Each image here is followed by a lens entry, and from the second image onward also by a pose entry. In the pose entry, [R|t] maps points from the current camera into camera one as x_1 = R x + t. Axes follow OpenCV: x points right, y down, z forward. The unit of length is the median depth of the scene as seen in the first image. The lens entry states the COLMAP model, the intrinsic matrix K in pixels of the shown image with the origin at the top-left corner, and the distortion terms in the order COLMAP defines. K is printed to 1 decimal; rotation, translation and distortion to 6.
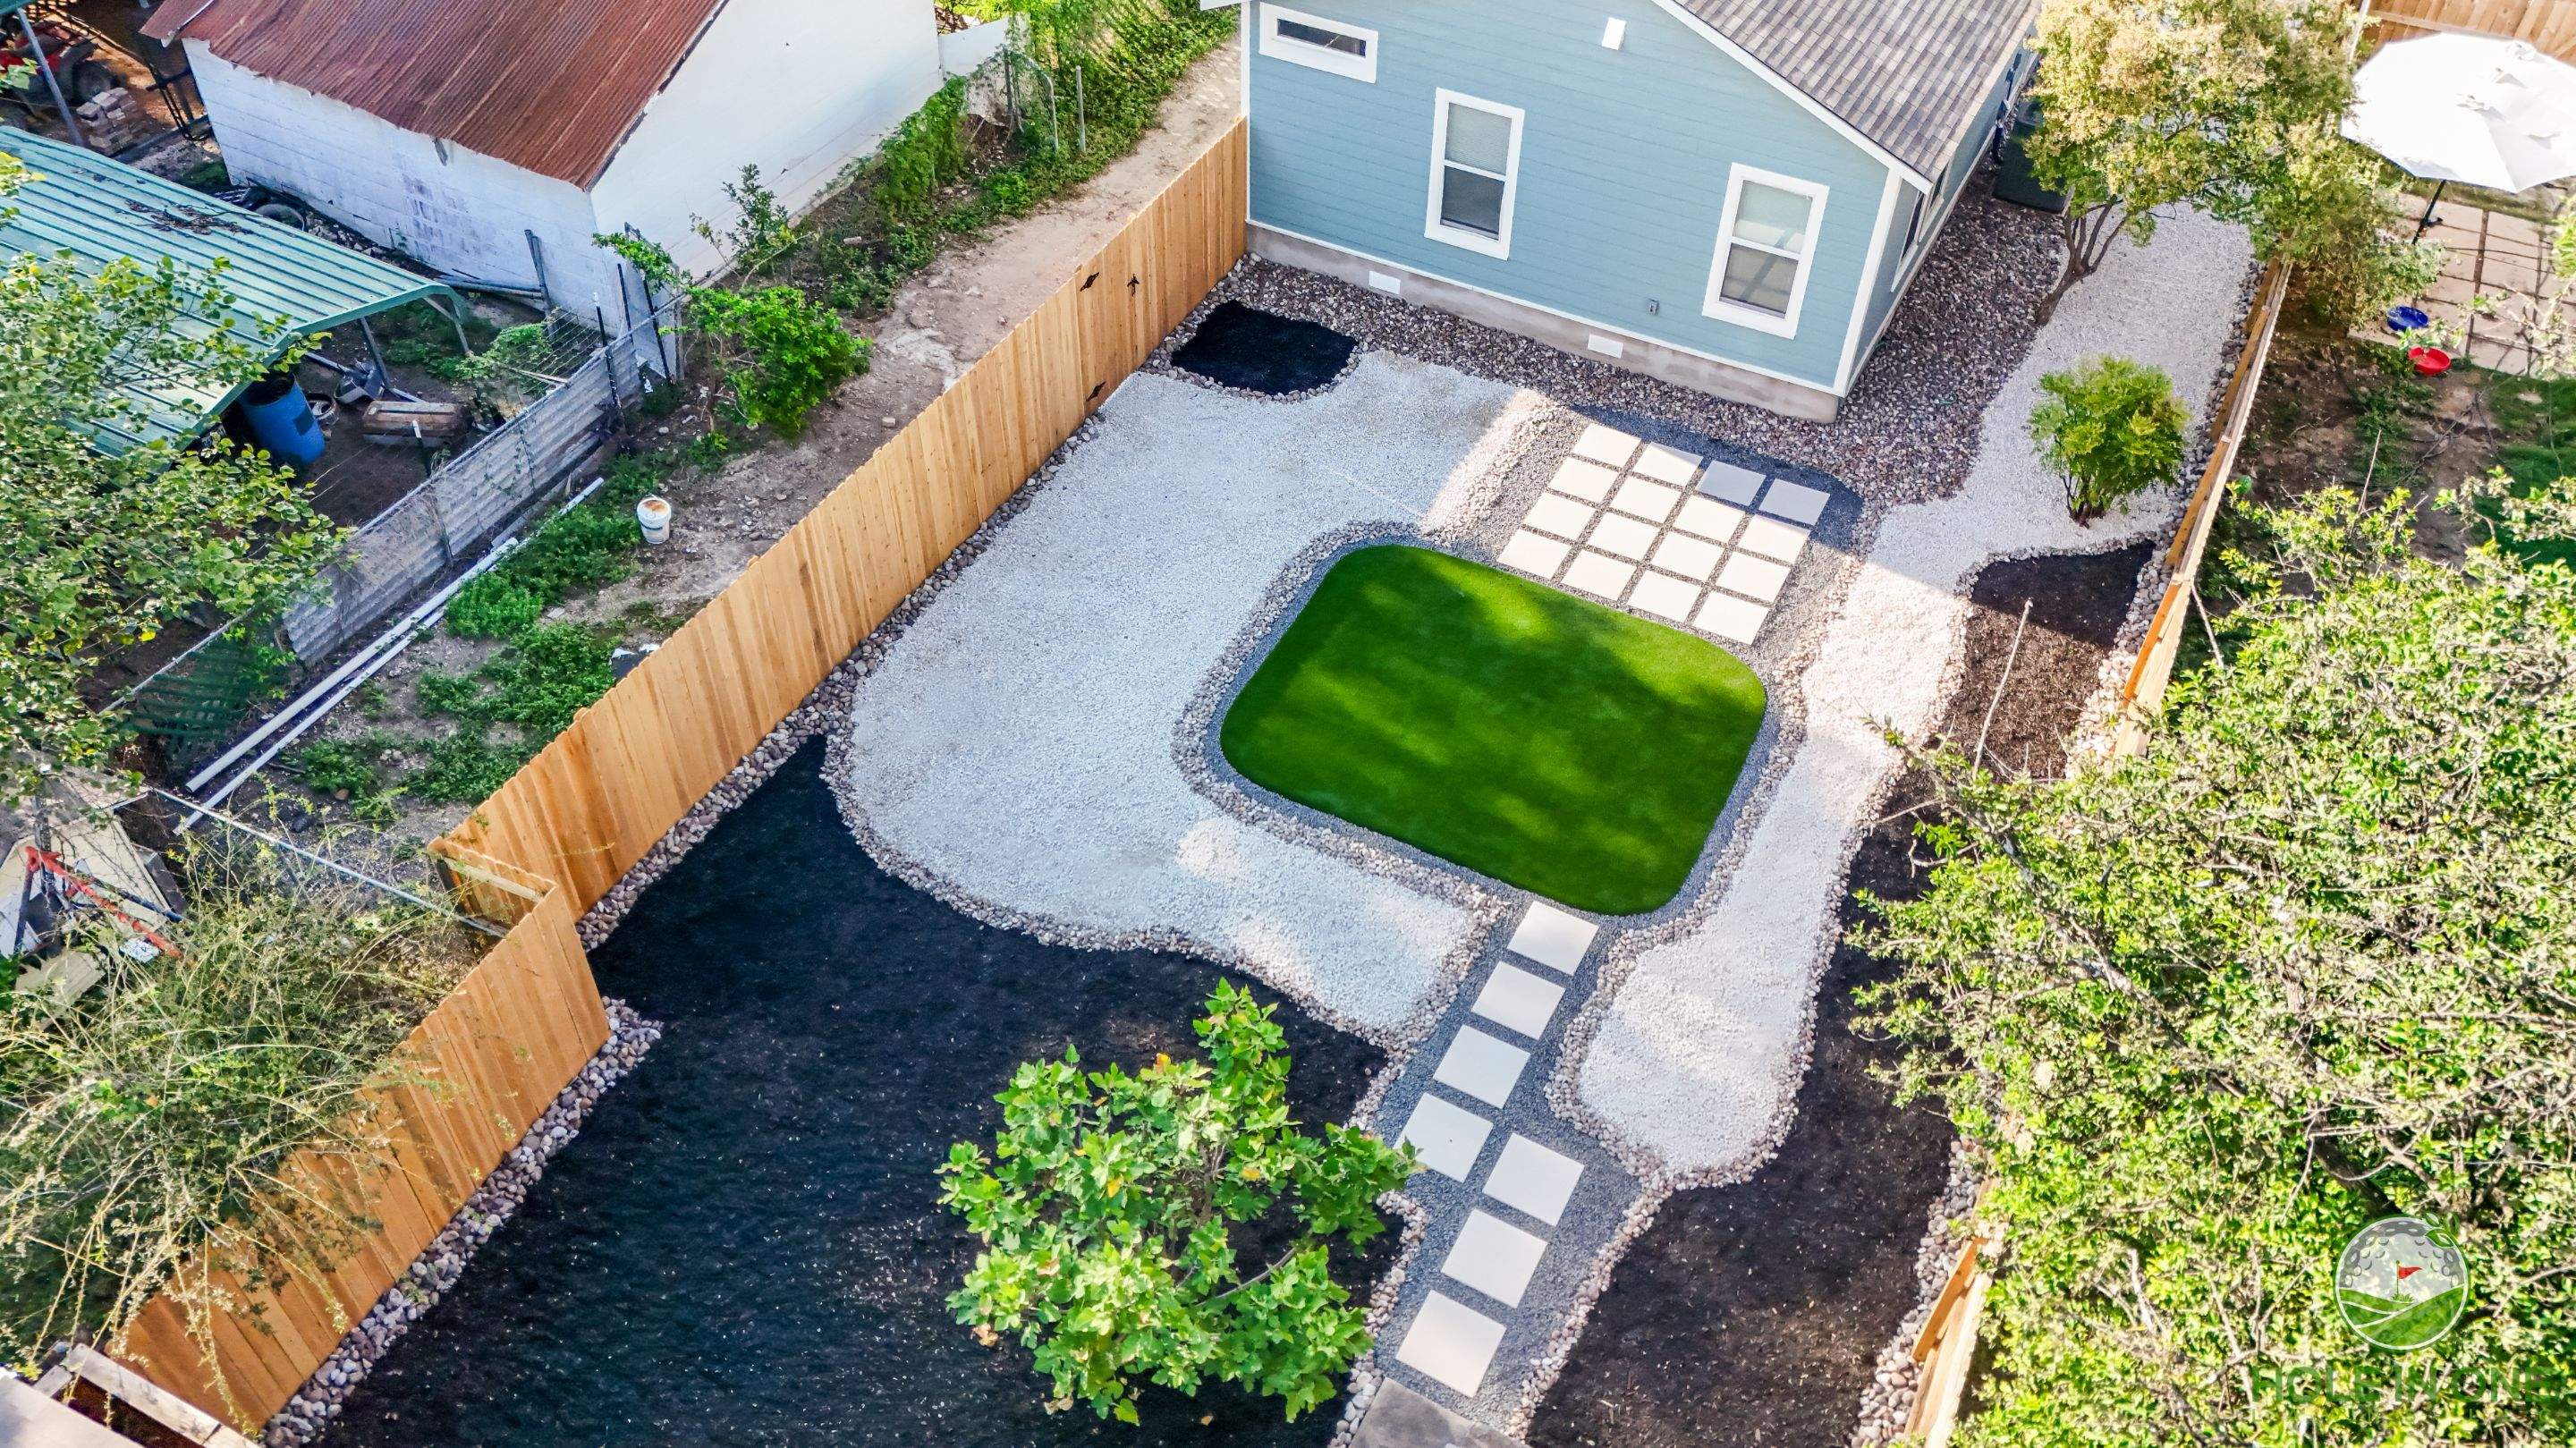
lens RADIAL K [[1940.7, 0, 1276.9], [0, 1940.7, 722.4], [0, 0, 1]] dist [0.113756, -0.190600]
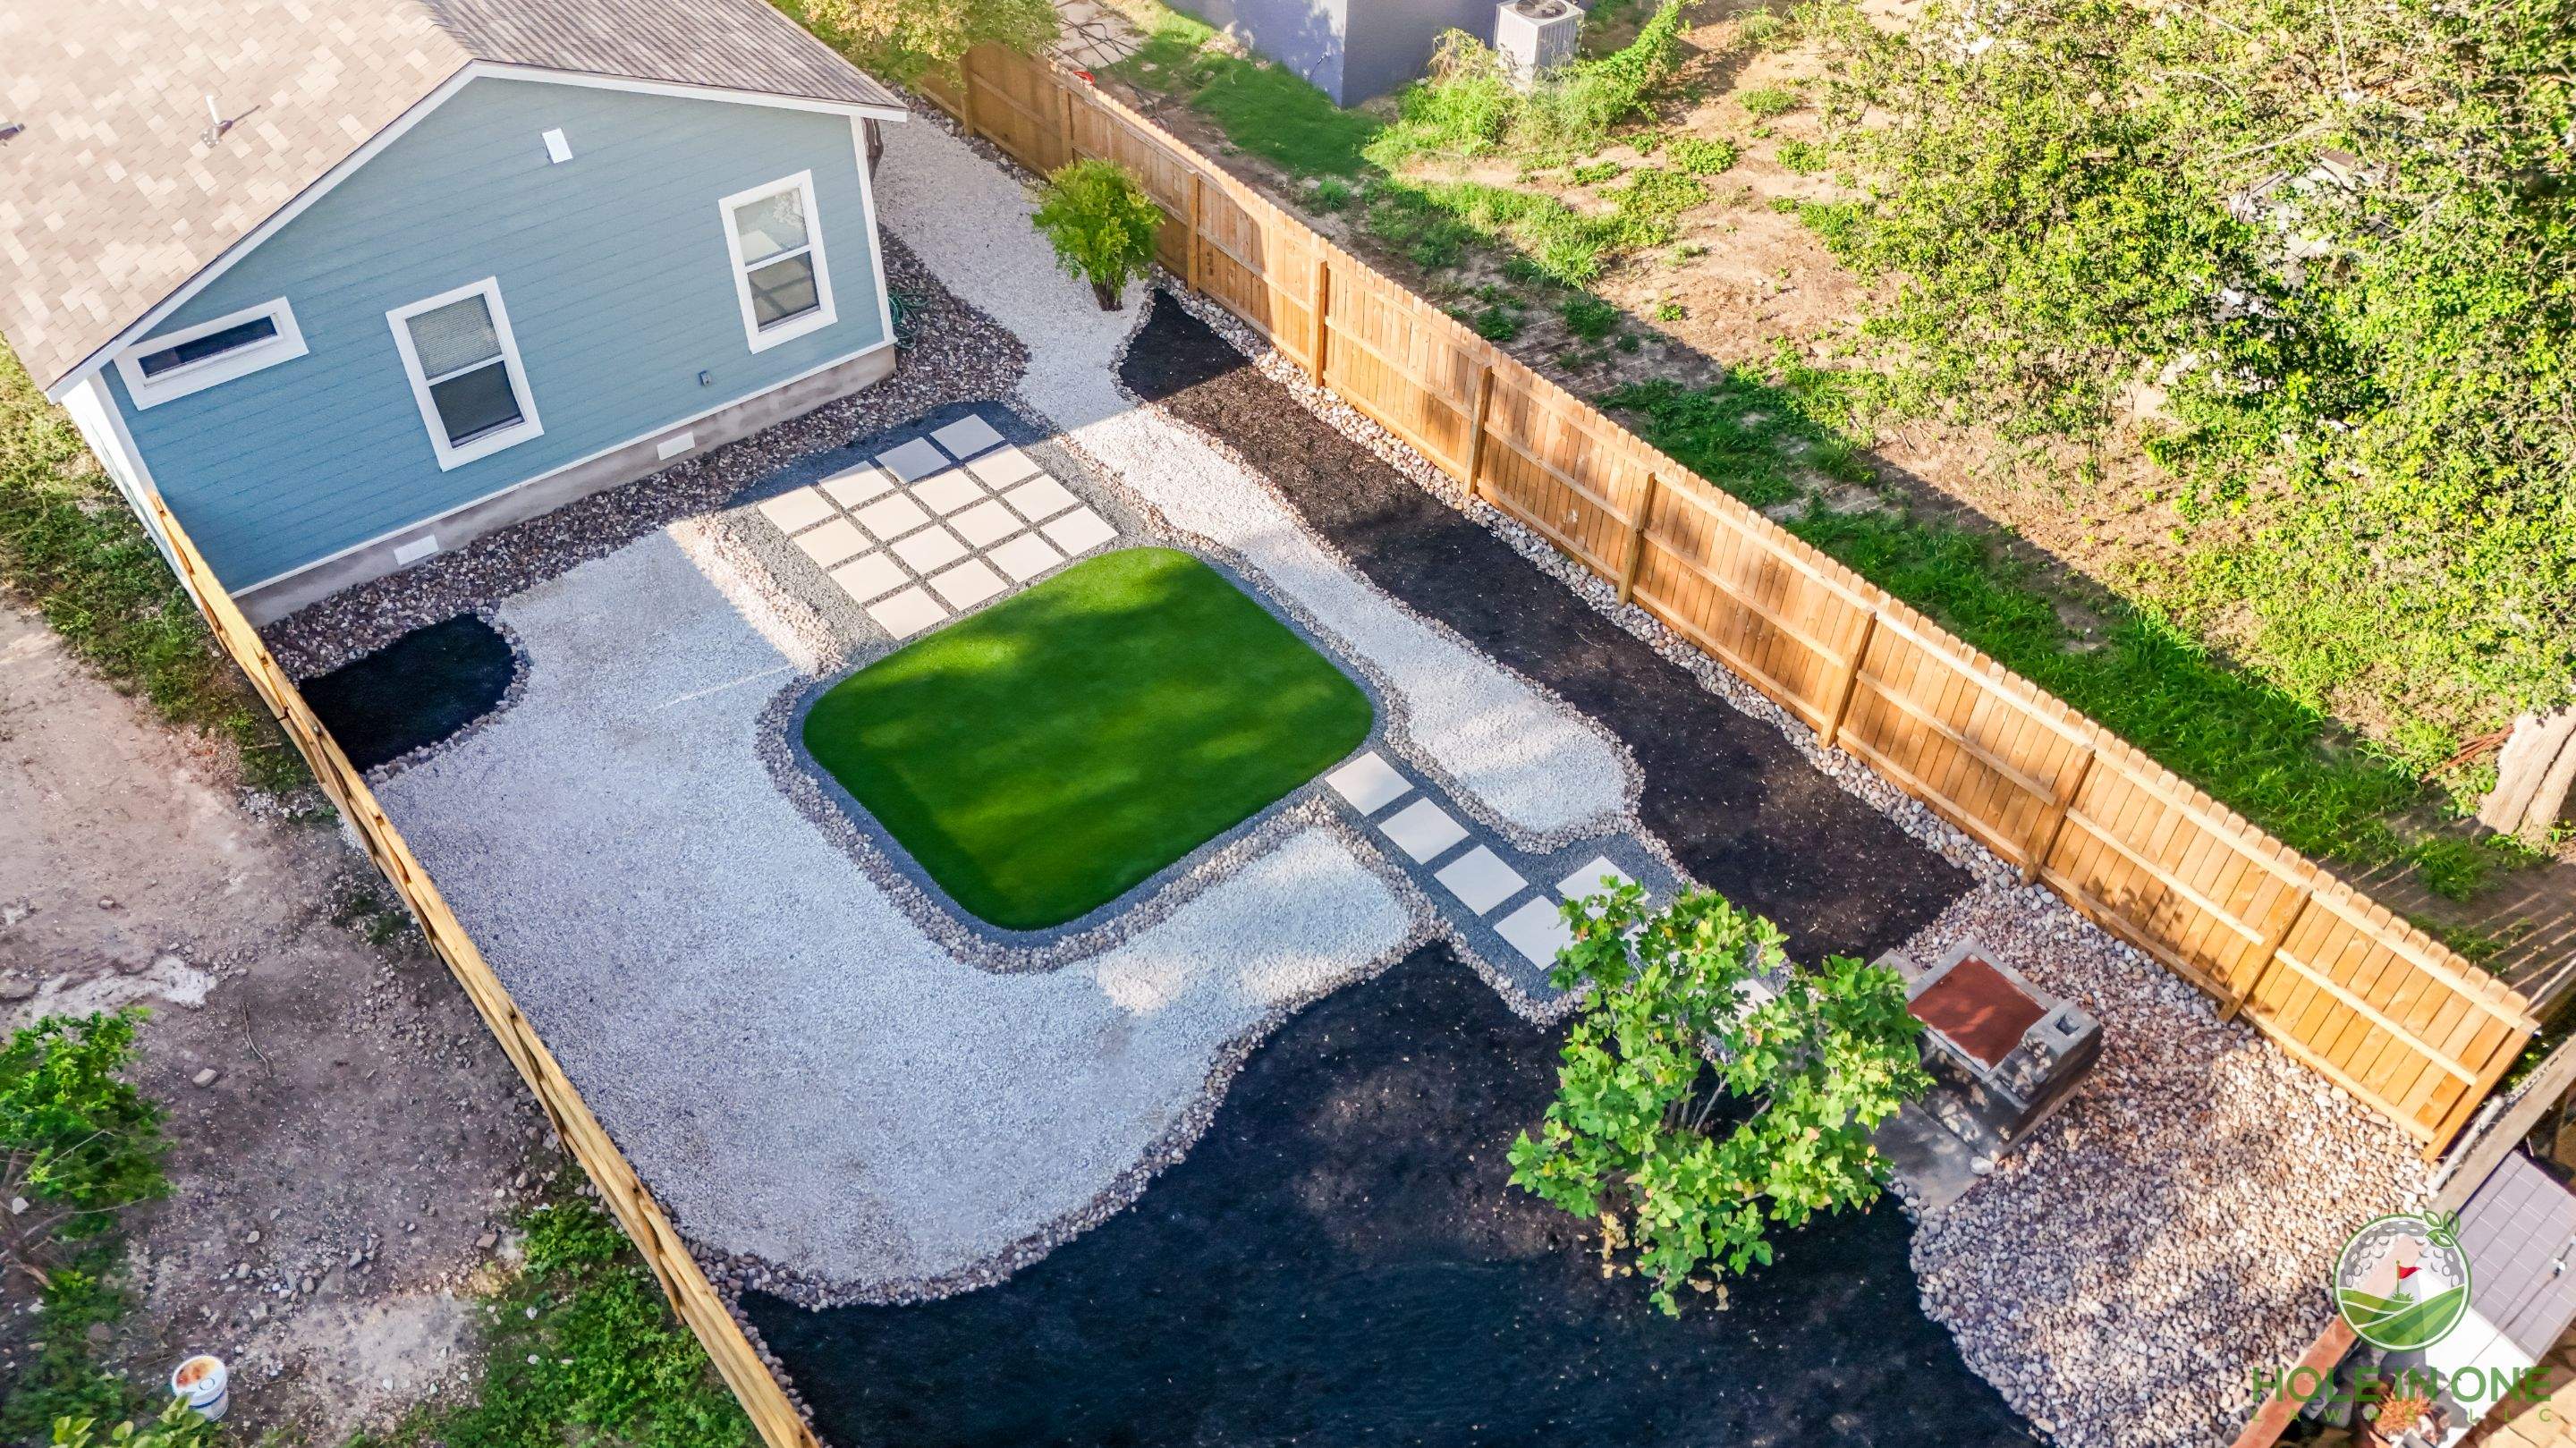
lens RADIAL K [[1940.7, 0, 1276.9], [0, 1940.7, 722.4], [0, 0, 1]] dist [0.113756, -0.190600]
pose [[0.384371, -0.651708, 0.653862, -0.466275], [0.638254, 0.699327, 0.321827, -0.243665], [-0.667001, 0.293630, 0.684756, 0.232734]]
